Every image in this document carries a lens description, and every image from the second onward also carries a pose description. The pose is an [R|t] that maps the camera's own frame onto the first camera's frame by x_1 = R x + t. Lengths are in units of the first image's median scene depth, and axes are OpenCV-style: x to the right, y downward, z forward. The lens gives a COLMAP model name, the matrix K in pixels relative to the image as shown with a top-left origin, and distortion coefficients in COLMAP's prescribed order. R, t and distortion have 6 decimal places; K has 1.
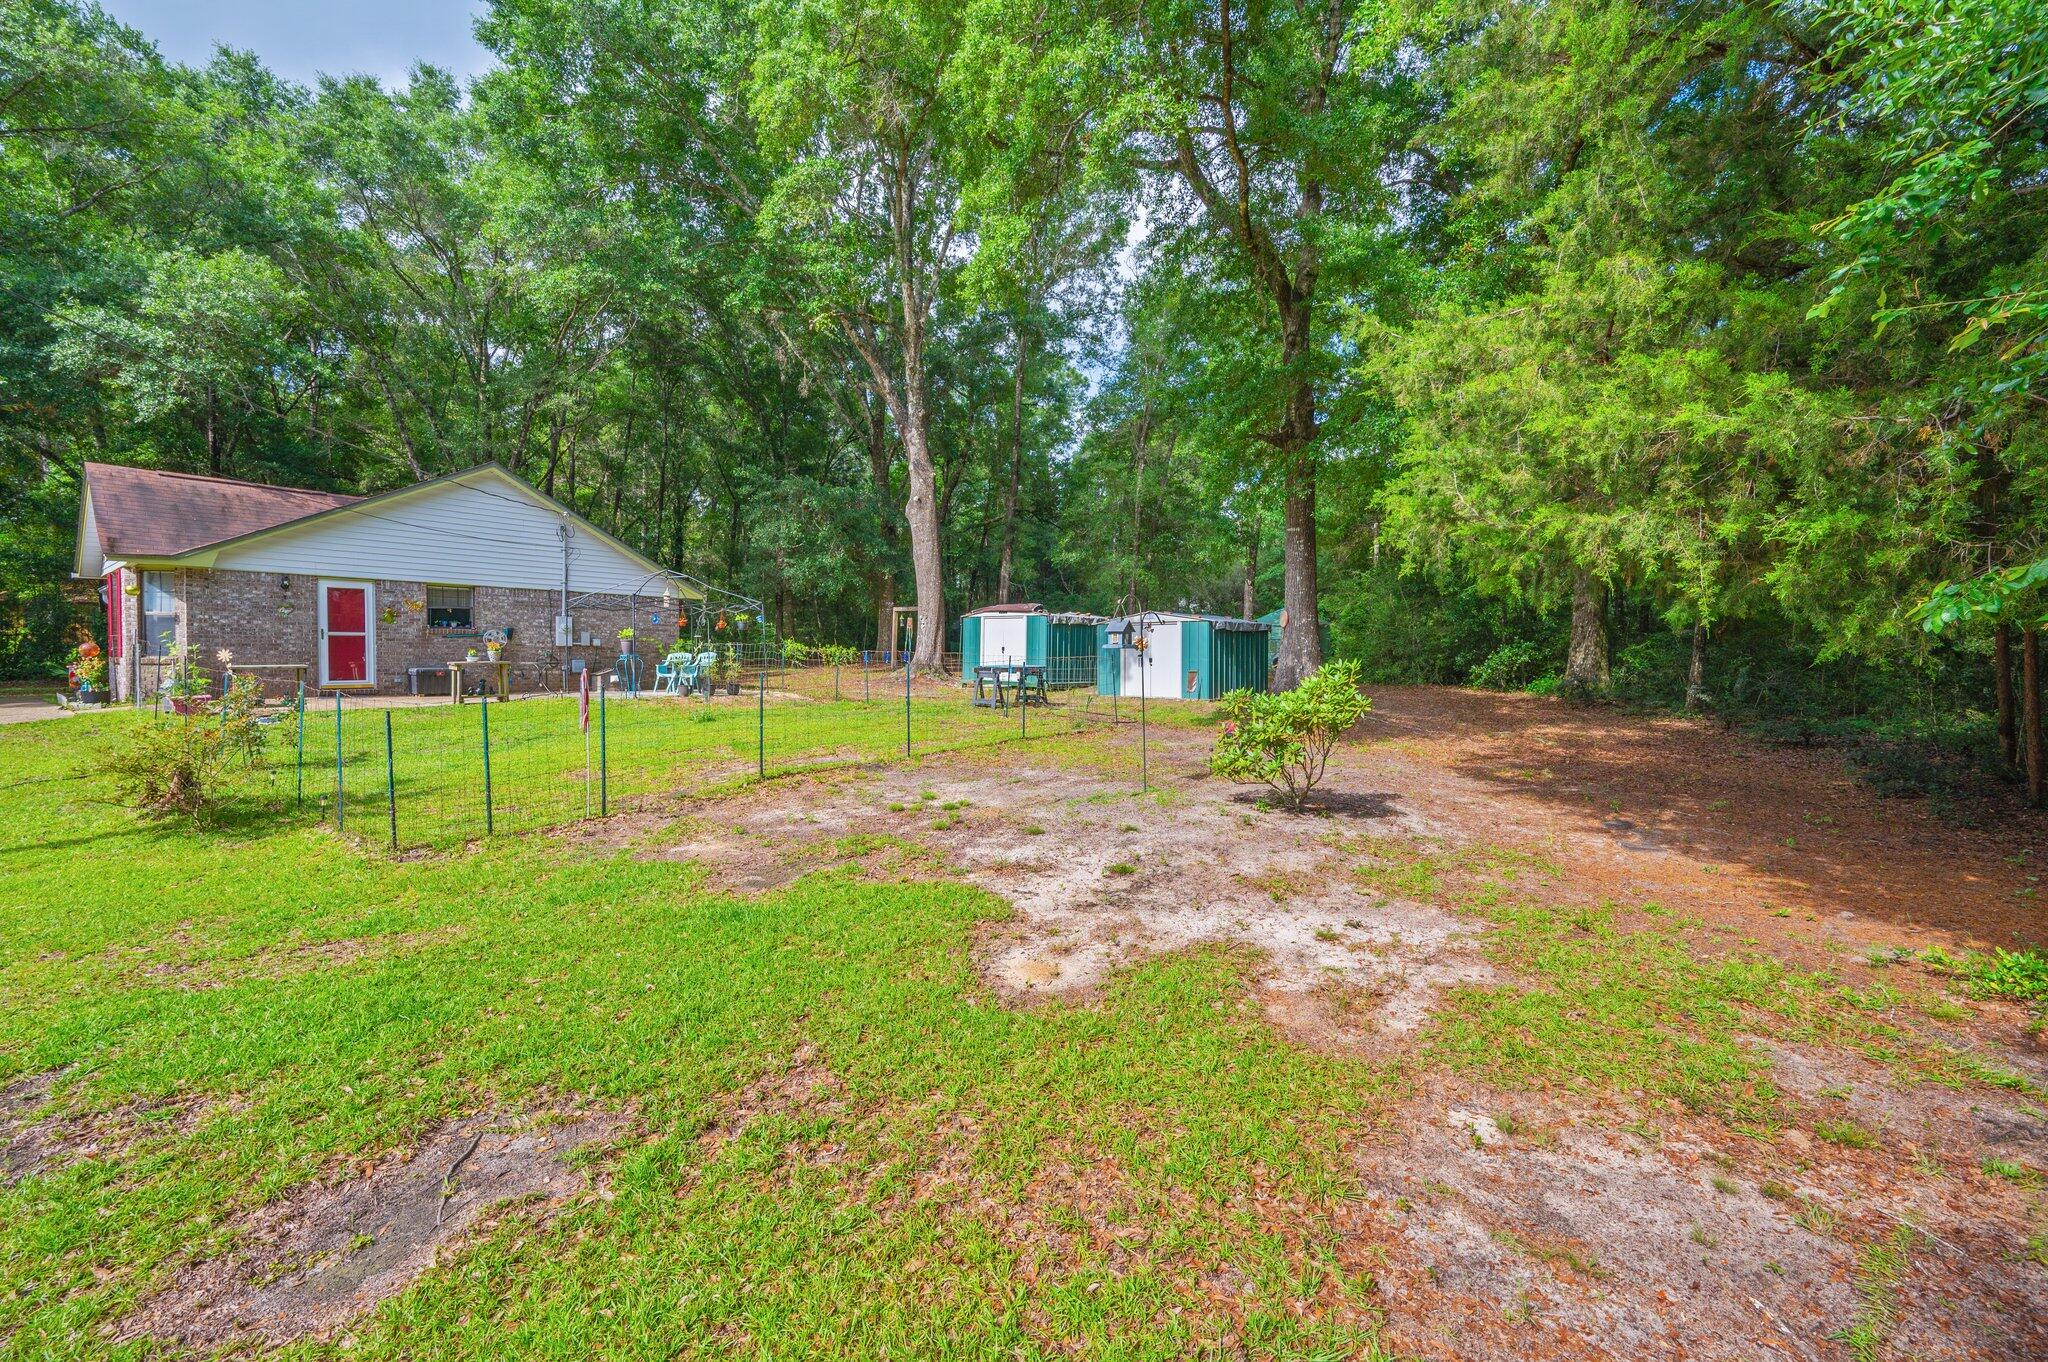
lens RADIAL K [[878.7, 0, 1027.5], [0, 878.7, 670.0], [0, 0, 1]] dist [-0.001955, 0.000549]
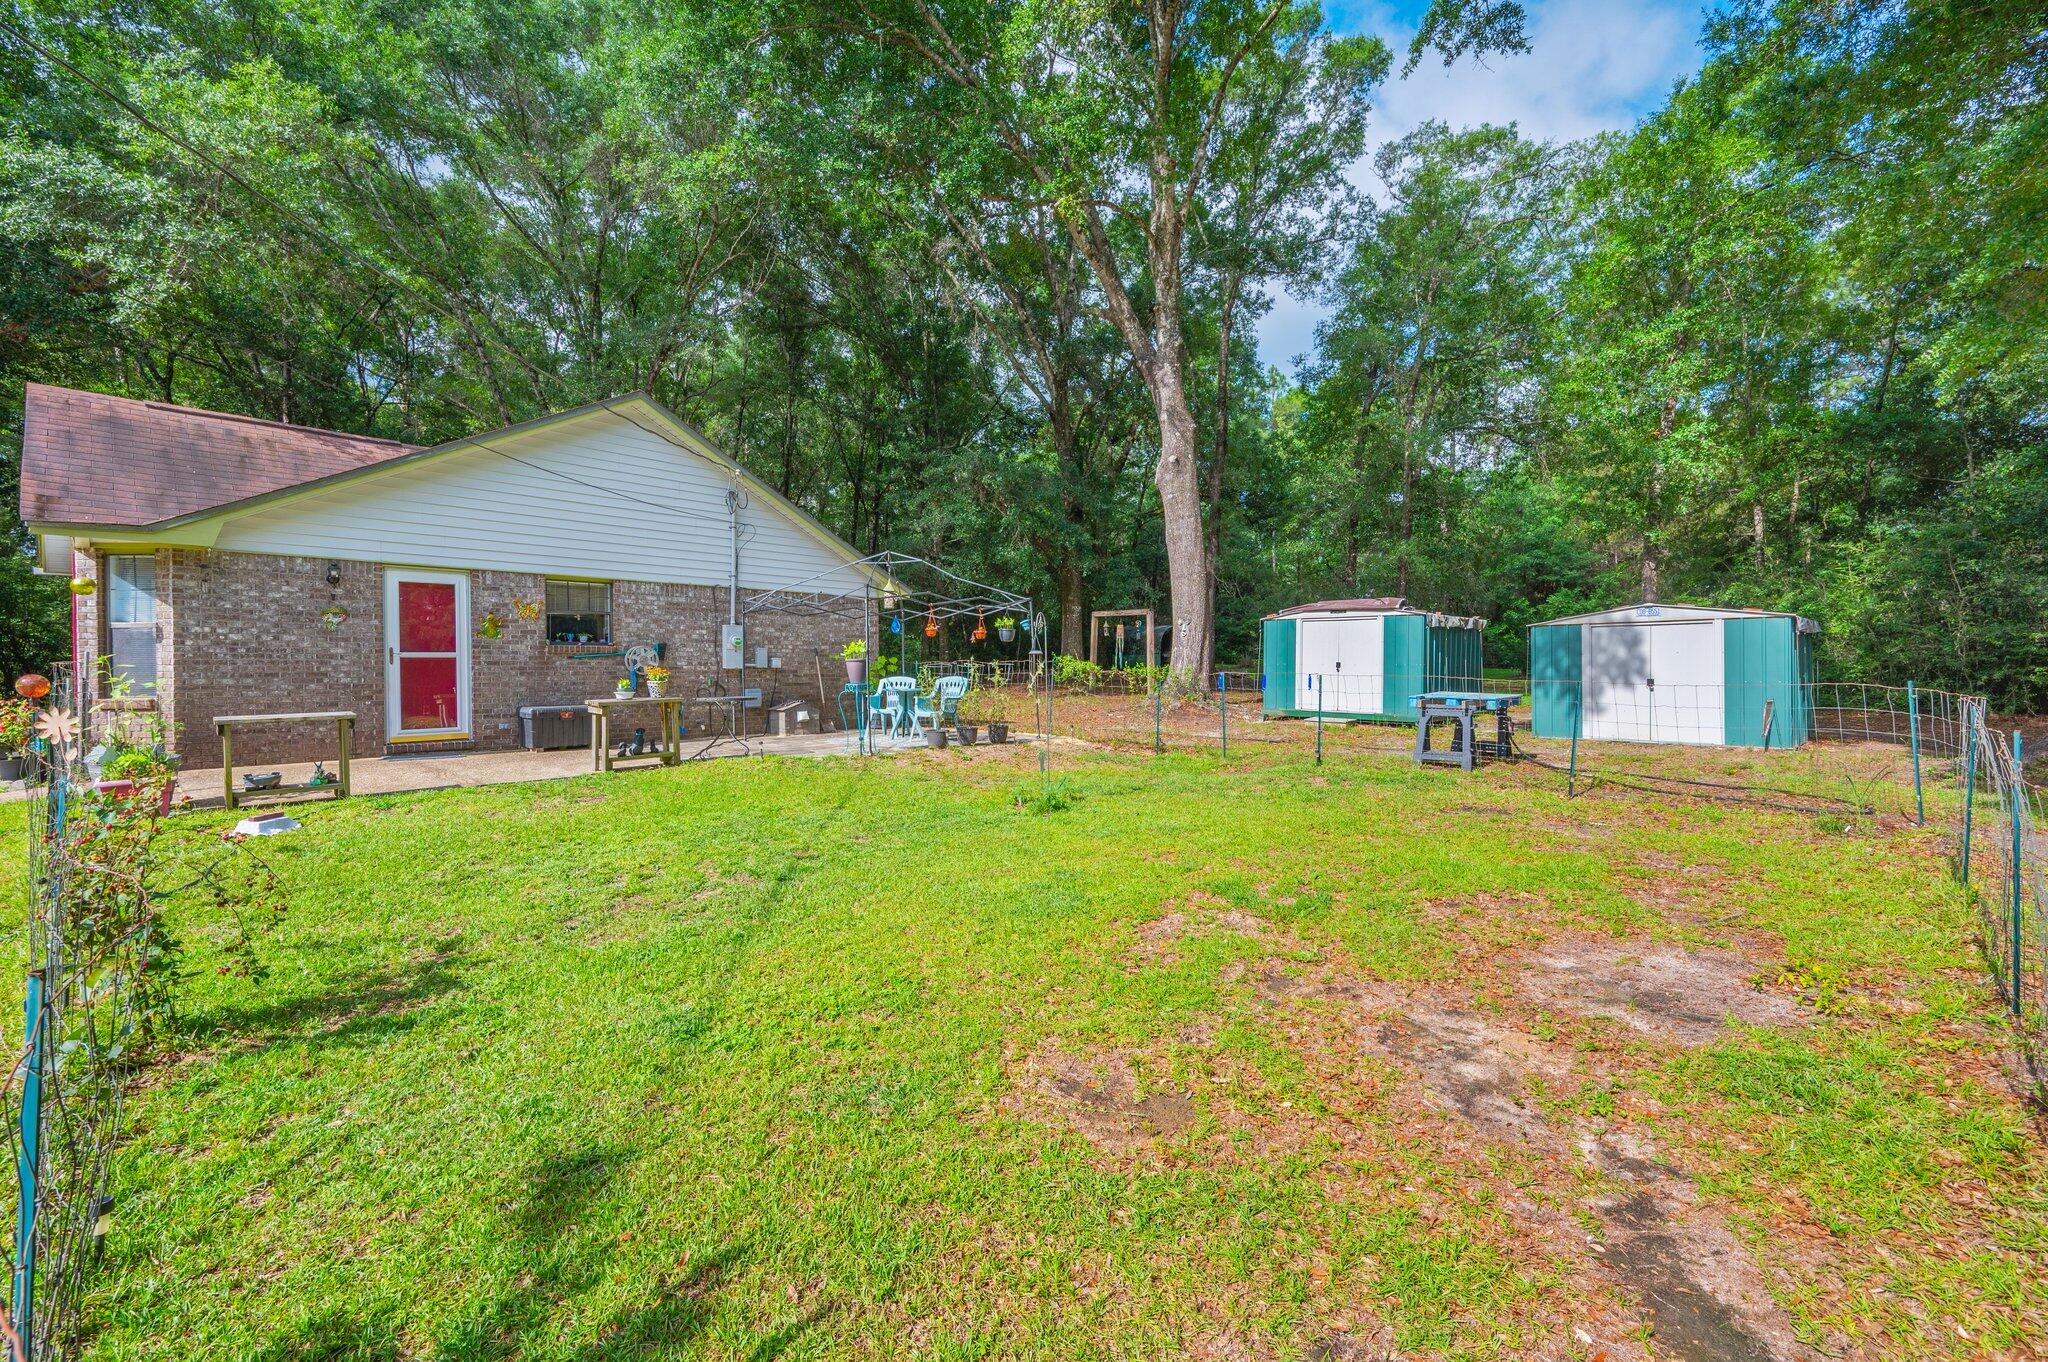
lens RADIAL K [[878.7, 0, 1014.3], [0, 878.7, 668.6], [0, 0, 1]] dist [-0.001955, 0.000549]
pose [[0.996693, -0.009837, -0.080660, -0.276973], [0.008681, 0.999855, -0.014666, -0.016897], [0.080792, 0.013917, 0.996634, 0.368073]]
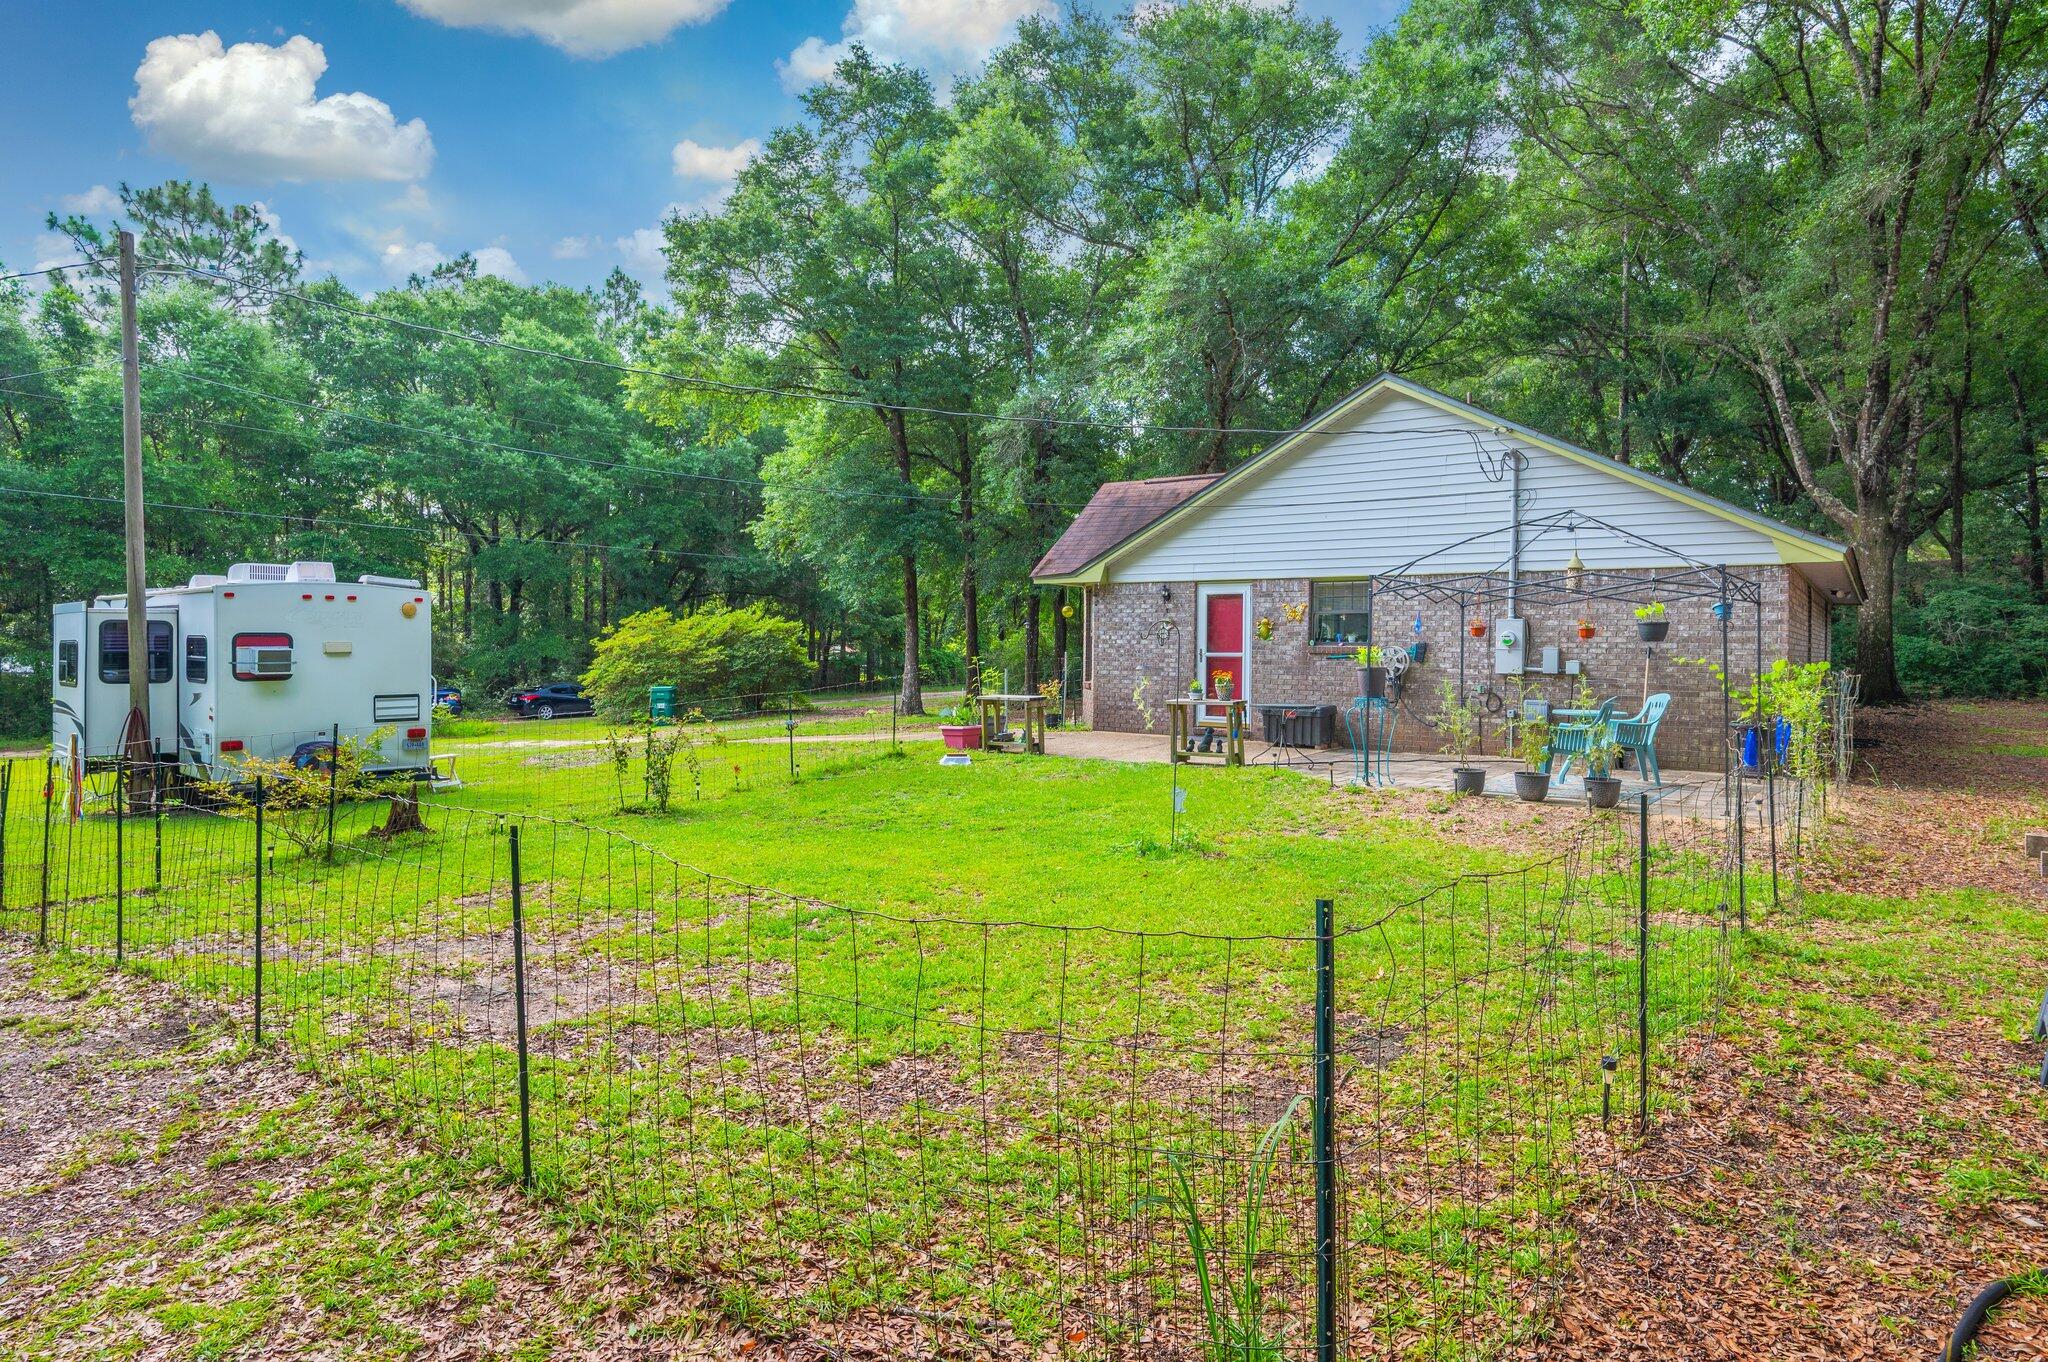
lens RADIAL K [[1131.4, 0, 1020.6], [0, 1131.4, 662.6], [0, 0, 1]] dist [0.002789, 0.000817]
pose [[0.012270, 0.010468, -0.999870, 0.177859], [-0.023986, 0.999661, 0.010172, -0.036469], [0.999637, 0.023858, 0.012517, 0.741547]]
